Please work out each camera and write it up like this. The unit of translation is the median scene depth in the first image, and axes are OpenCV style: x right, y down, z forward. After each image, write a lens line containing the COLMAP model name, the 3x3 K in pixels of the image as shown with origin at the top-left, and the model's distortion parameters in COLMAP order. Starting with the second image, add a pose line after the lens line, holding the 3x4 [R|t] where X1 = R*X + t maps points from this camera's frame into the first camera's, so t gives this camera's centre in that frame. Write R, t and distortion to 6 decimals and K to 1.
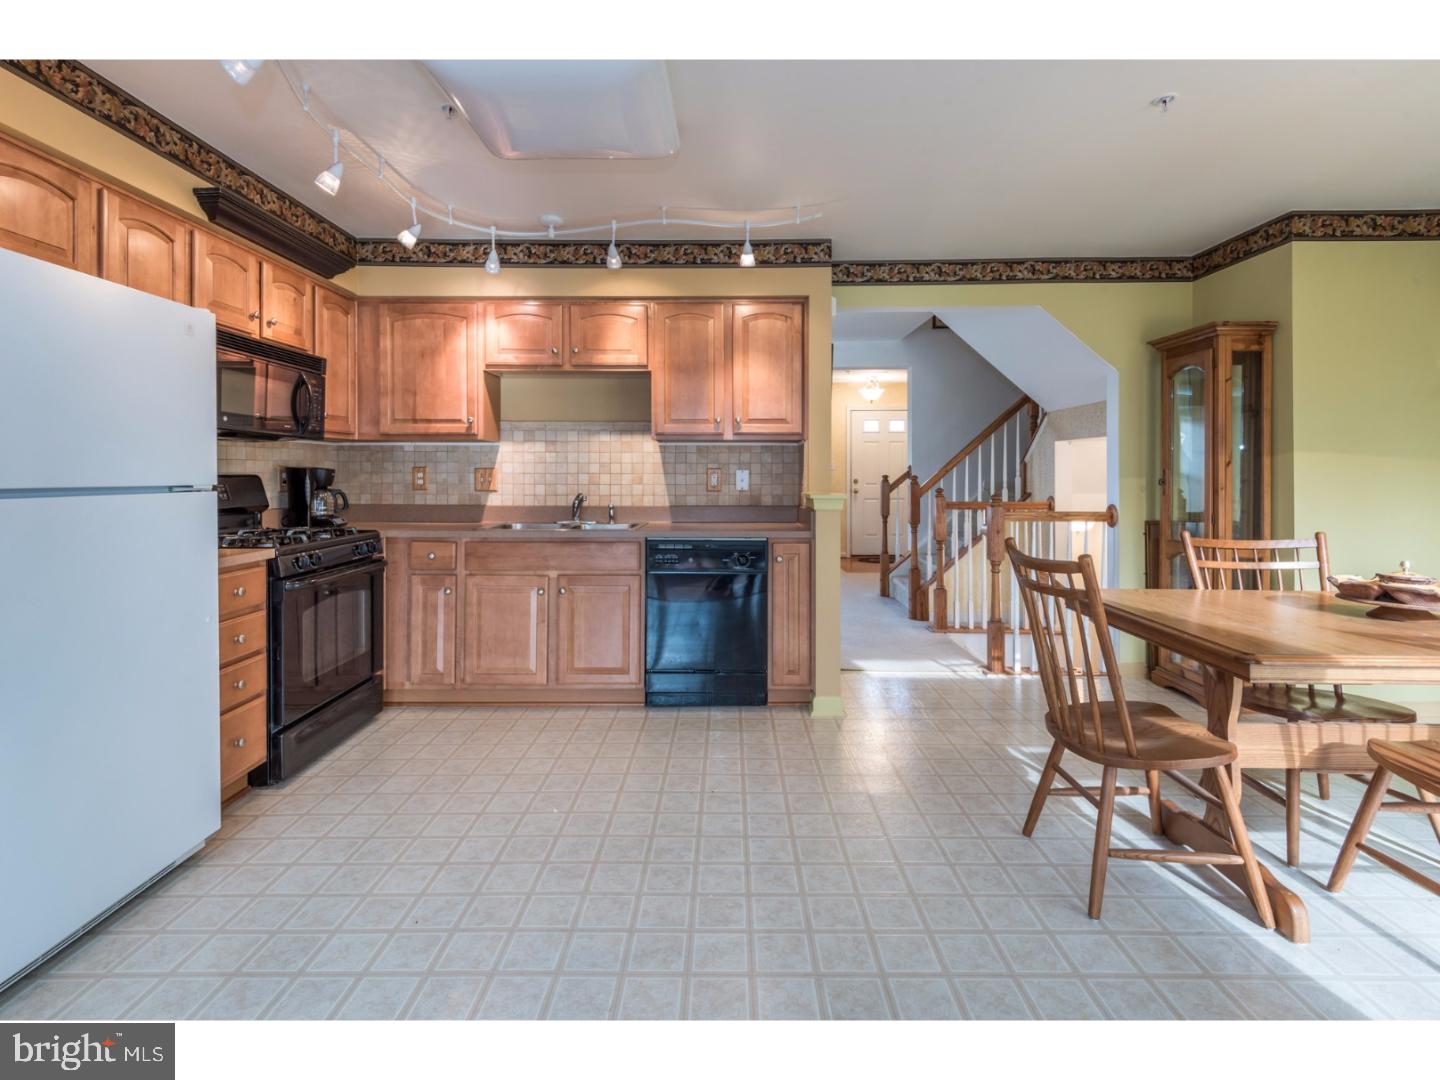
lens RADIAL K [[691.7, 0, 726.8], [0, 691.7, 541.3], [0, 0, 1]] dist [0.002108, -0.008675]
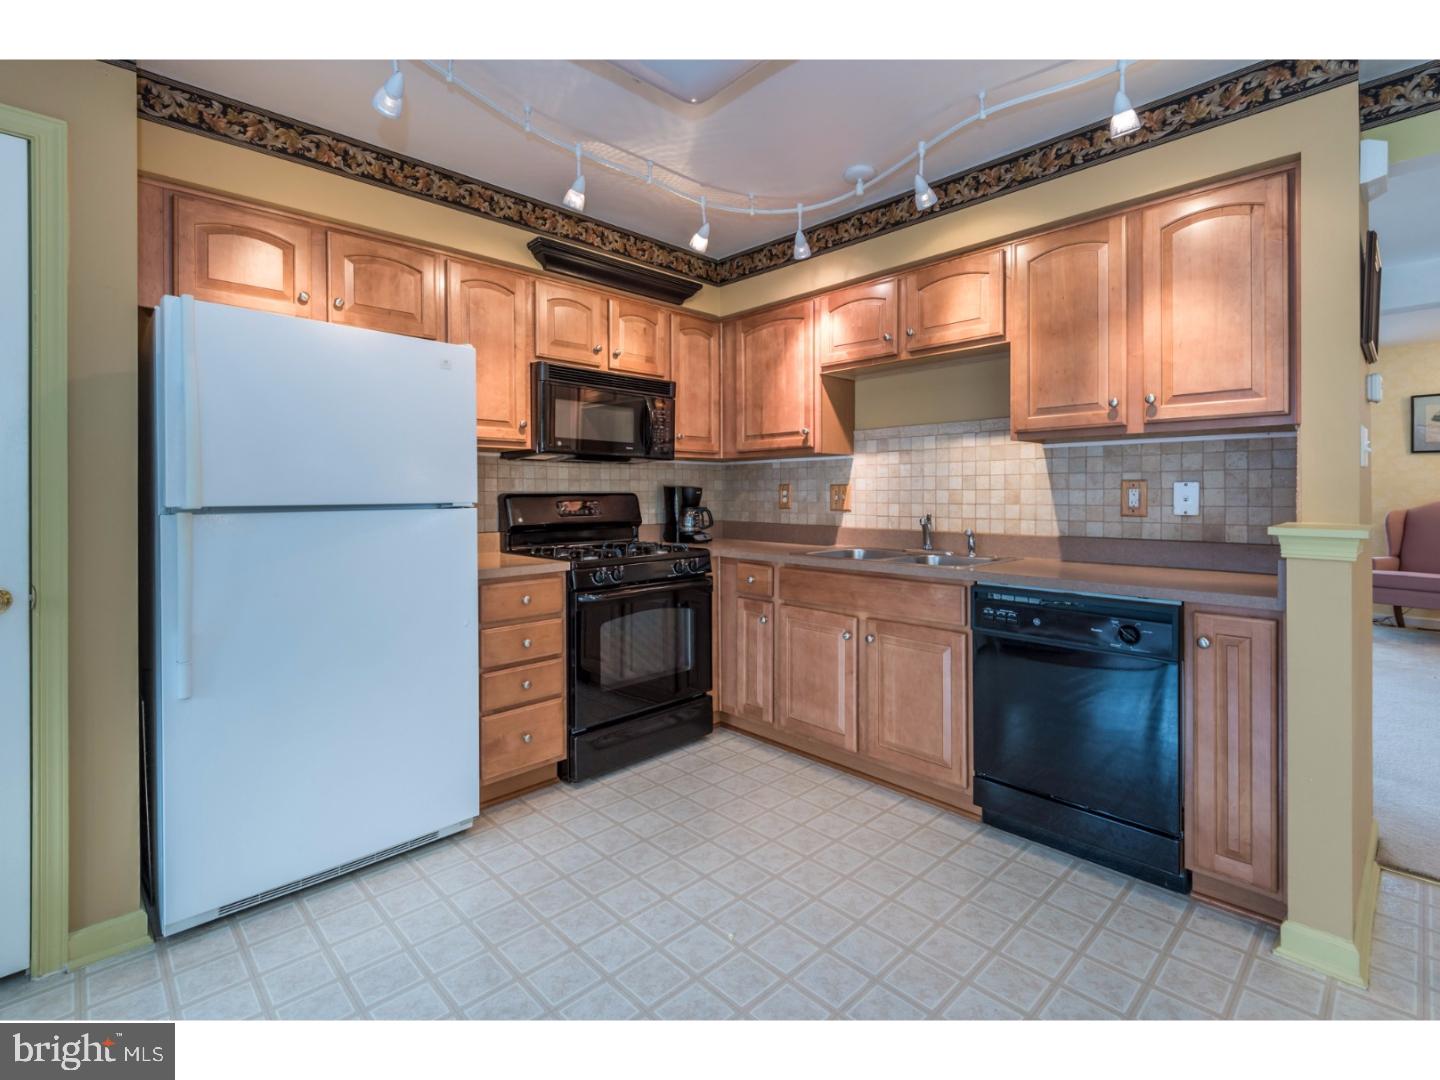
lens RADIAL K [[675.7, 0, 712.0], [0, 675.7, 527.2], [0, 0, 1]] dist [0.034283, -0.028841]
pose [[0.689882, 0.032846, -0.723176, 0.187459], [-0.065119, 0.997736, -0.016804, -0.029564], [0.720987, 0.058685, 0.690459, 0.323089]]
